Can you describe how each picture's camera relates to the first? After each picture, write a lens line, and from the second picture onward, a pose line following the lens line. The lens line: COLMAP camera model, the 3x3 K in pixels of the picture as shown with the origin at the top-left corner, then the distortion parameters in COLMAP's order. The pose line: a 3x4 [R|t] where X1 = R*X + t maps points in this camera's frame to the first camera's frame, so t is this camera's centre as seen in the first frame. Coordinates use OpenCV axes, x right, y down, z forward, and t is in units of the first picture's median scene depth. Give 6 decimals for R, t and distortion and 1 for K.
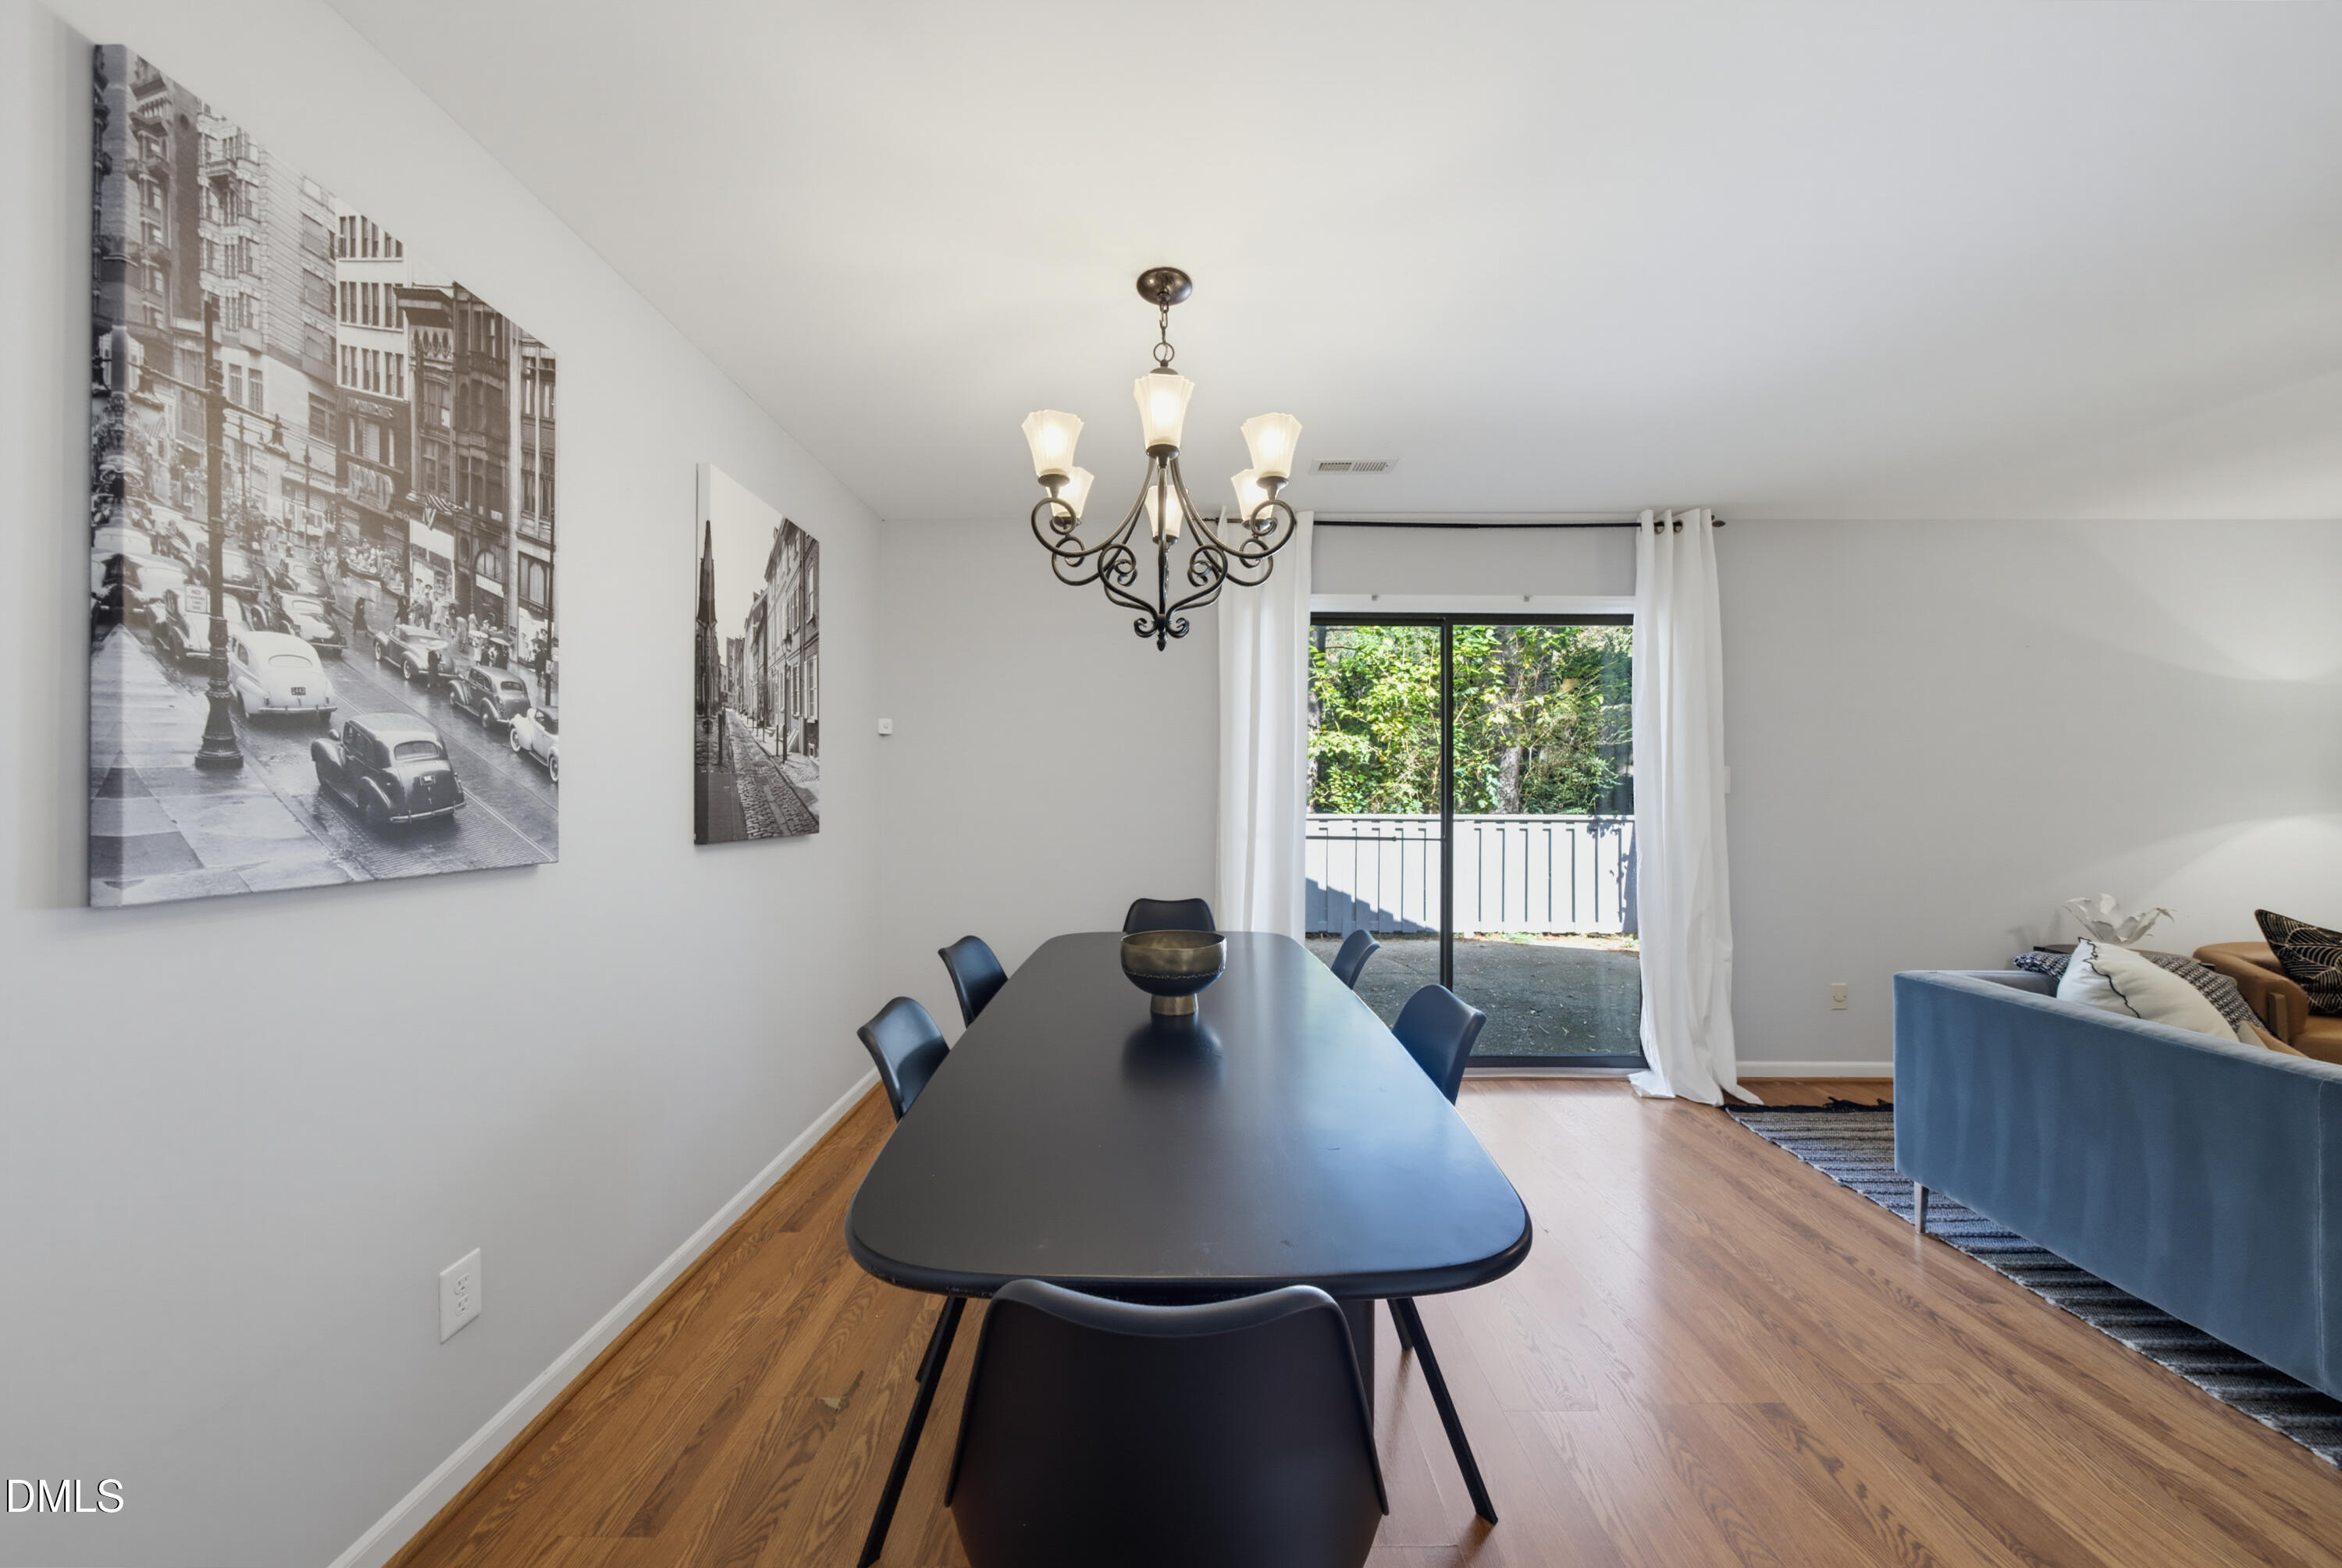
lens RADIAL K [[810.2, 0, 1134.1], [0, 810.2, 796.4], [0, 0, 1]] dist [-0.011809, 0.003358]
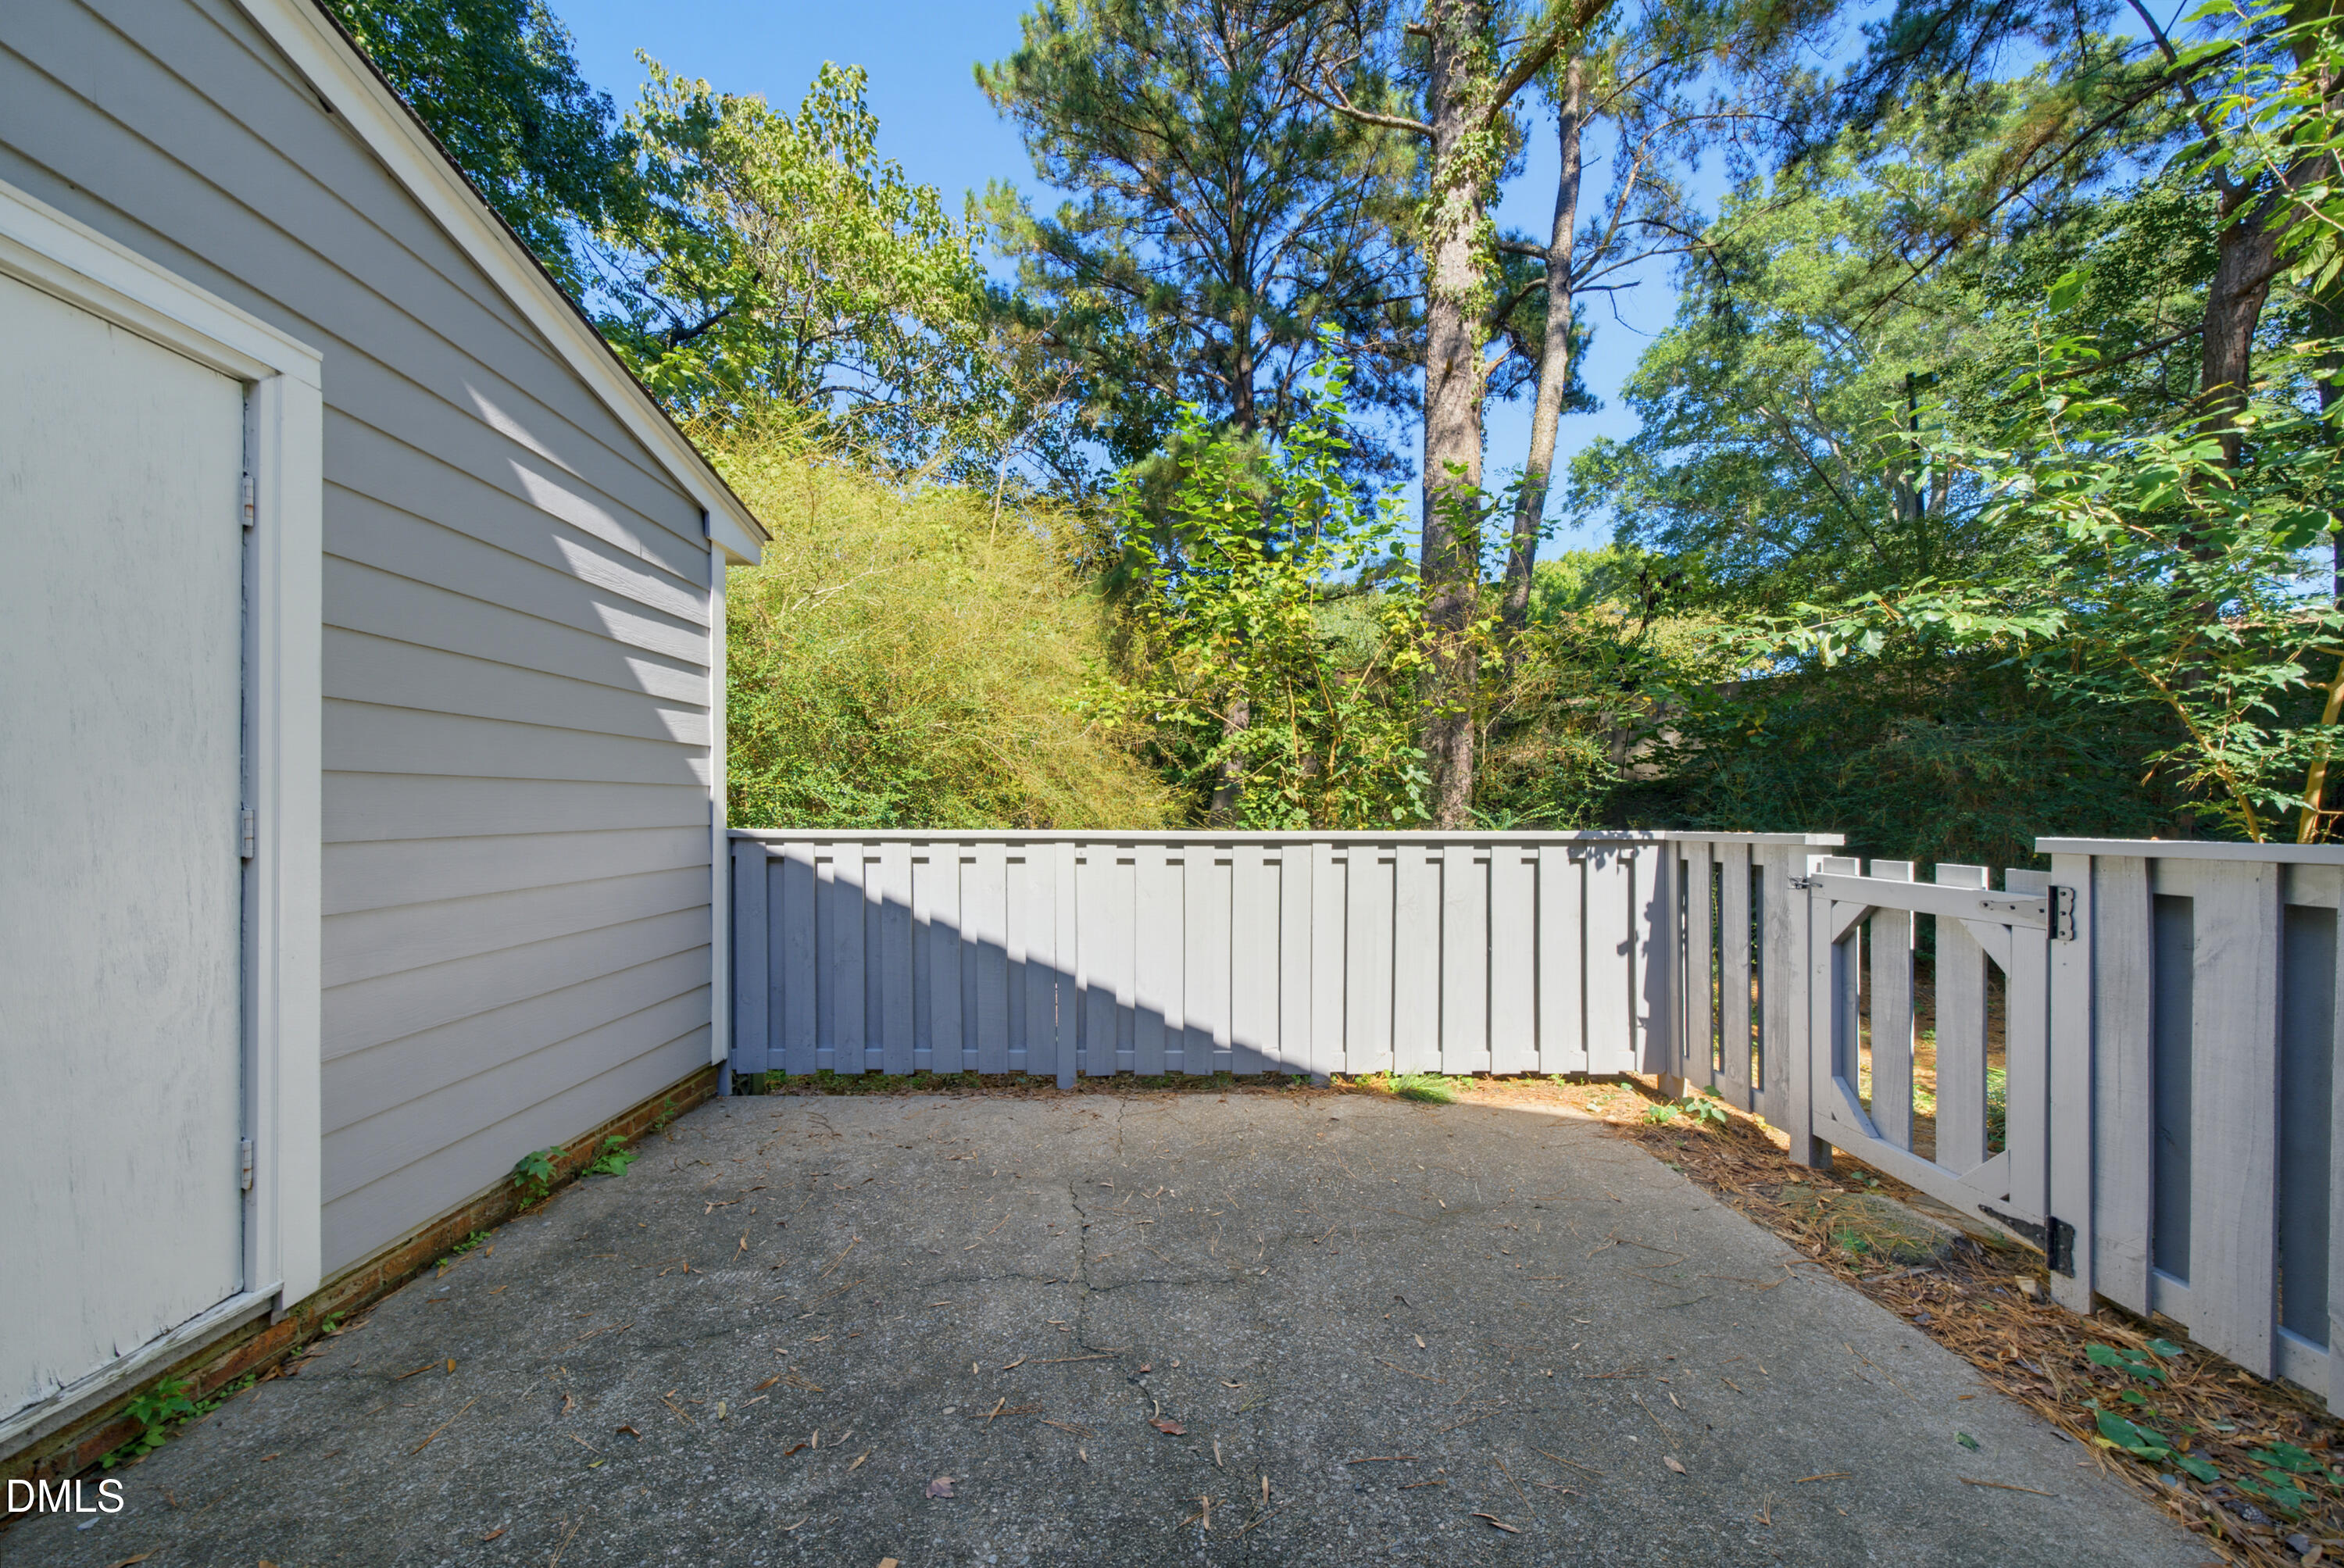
lens RADIAL K [[811.0, 0, 1157.9], [0, 811.0, 814.0], [0, 0, 1]] dist [-0.011809, 0.003358]
pose [[0.999854, 0.001110, 0.017047, 0.642003], [-0.001165, 0.999994, 0.003199, 0.027234], [-0.017043, -0.003218, 0.999850, 1.085031]]
